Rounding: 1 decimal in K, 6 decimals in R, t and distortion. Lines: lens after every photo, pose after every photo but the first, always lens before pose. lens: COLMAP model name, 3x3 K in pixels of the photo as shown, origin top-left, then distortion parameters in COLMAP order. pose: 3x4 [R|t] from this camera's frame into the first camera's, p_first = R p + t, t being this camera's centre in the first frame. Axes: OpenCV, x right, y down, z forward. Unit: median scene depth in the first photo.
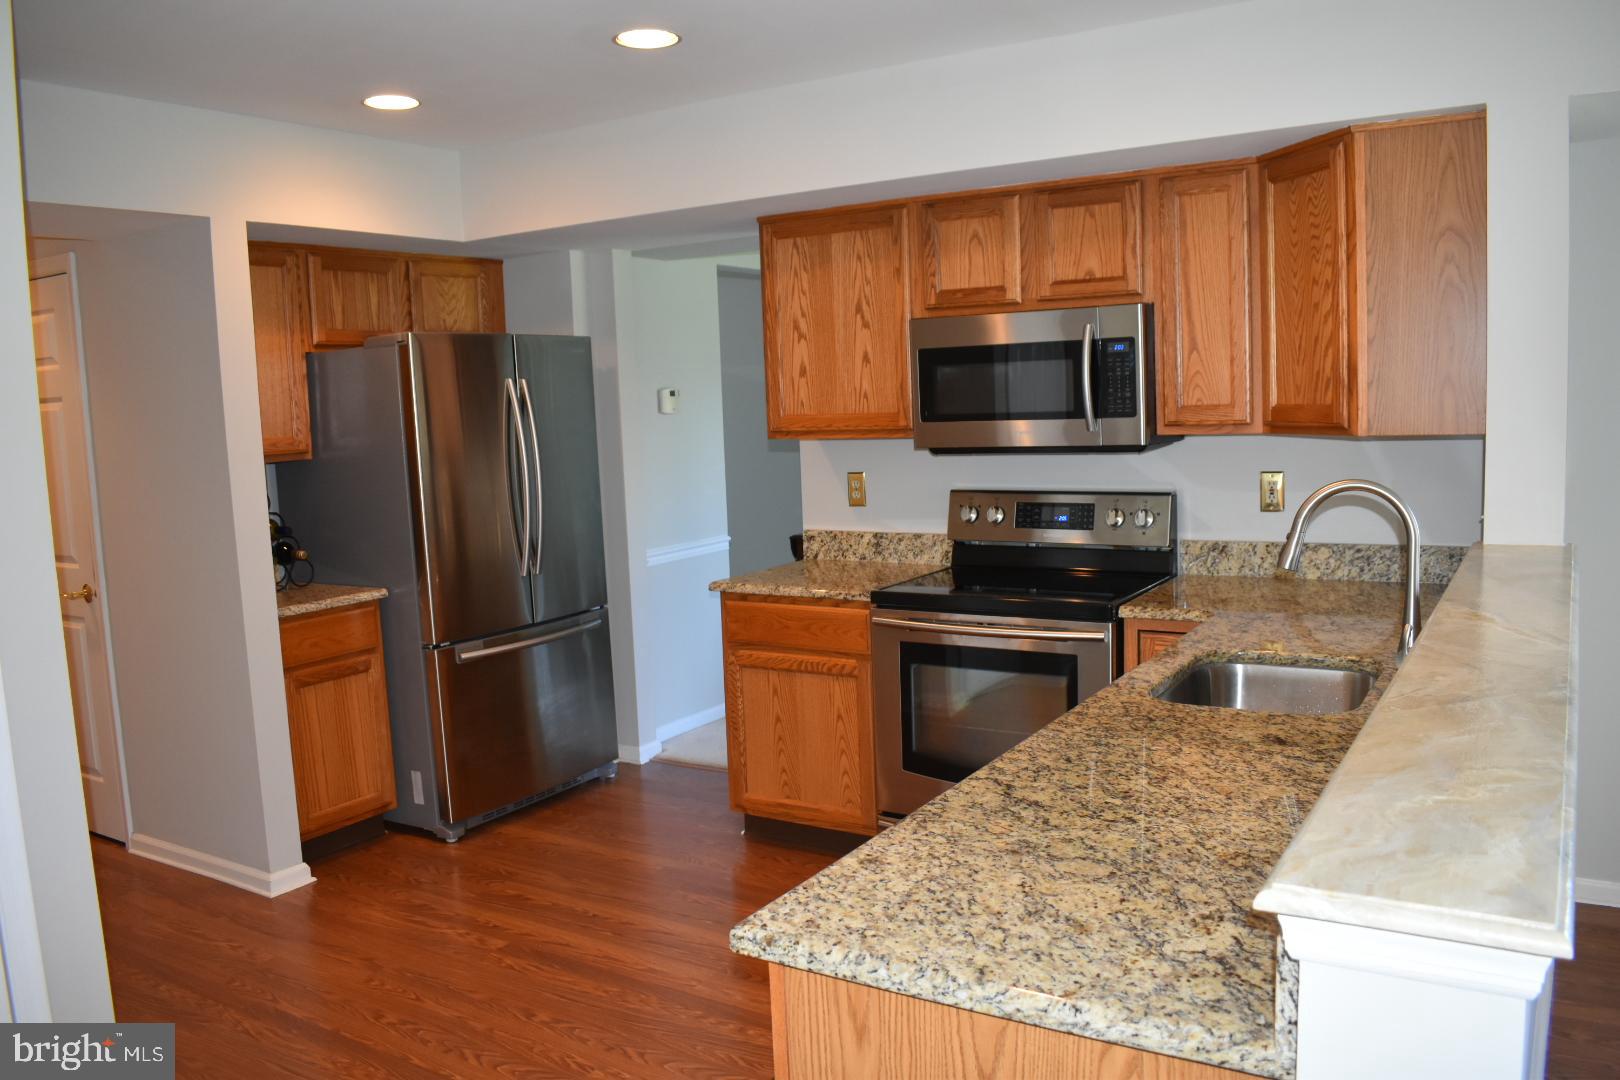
lens RADIAL K [[1261.8, 0, 813.8], [0, 1261.8, 544.5], [0, 0, 1]] dist [-0.100786, 0.019671]
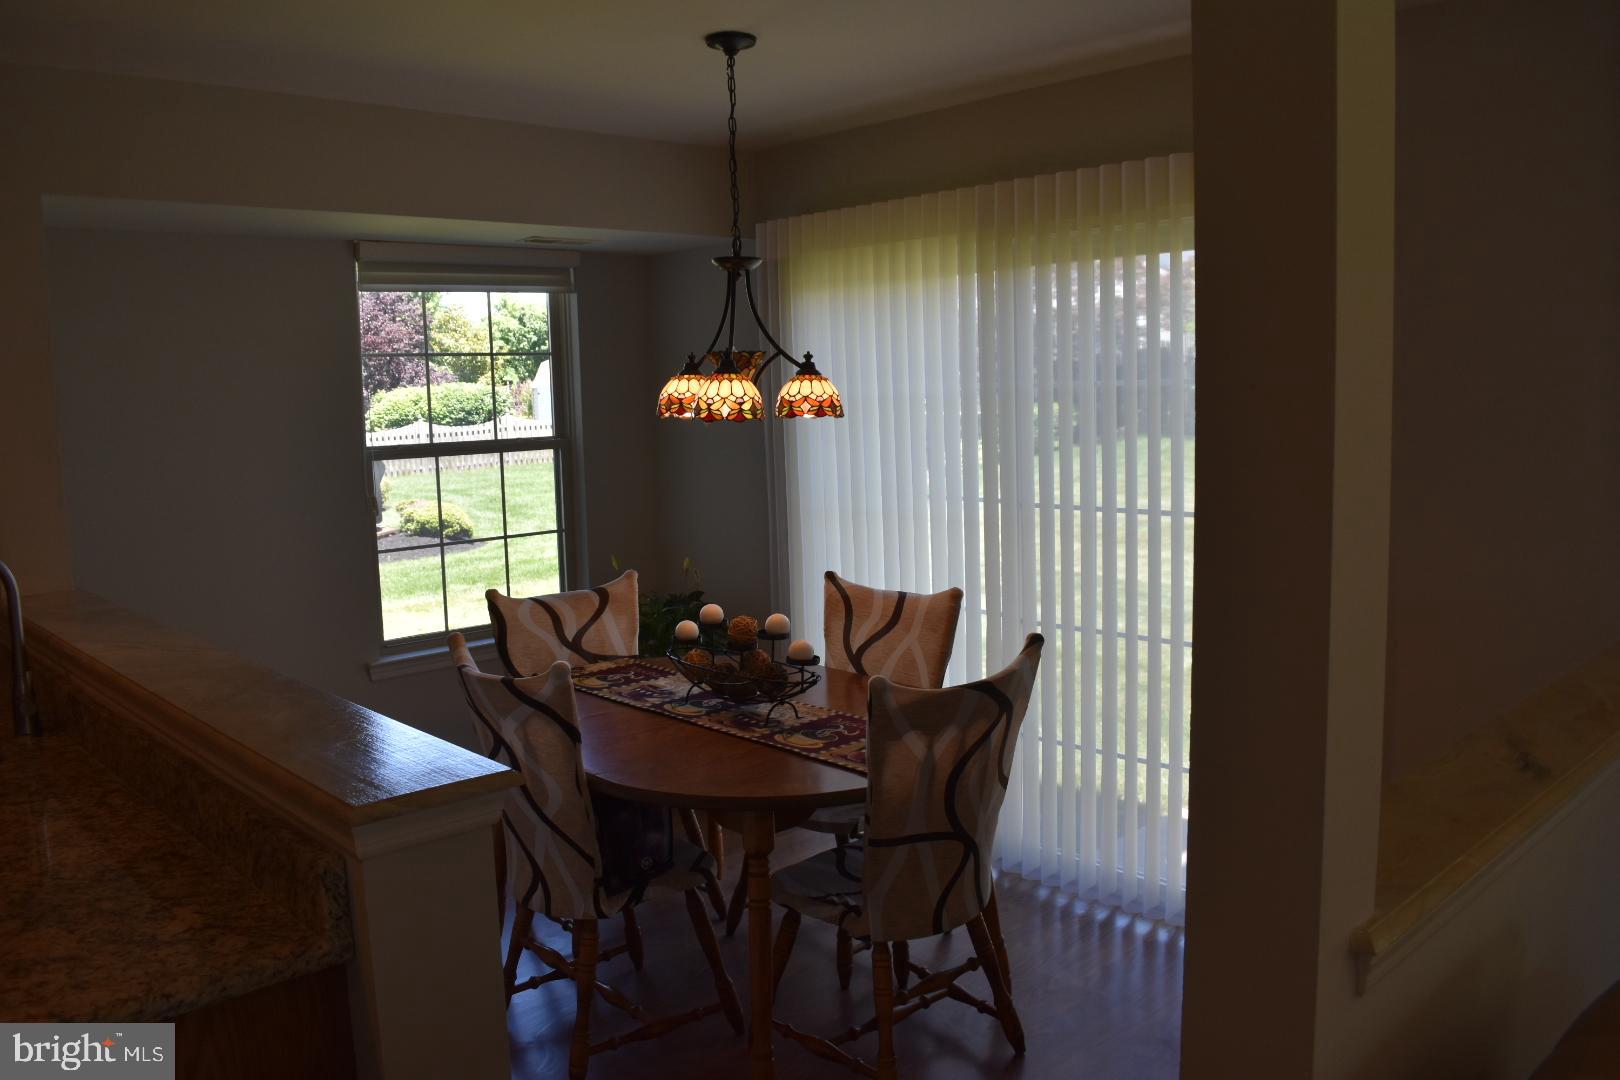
lens RADIAL K [[1261.8, 0, 813.8], [0, 1261.8, 544.5], [0, 0, 1]] dist [-0.100786, 0.019671]
pose [[0.259031, -0.086406, 0.961996, -0.208375], [0.131063, 0.989923, 0.053624, -0.007607], [-0.956935, 0.112192, 0.267745, 0.020920]]
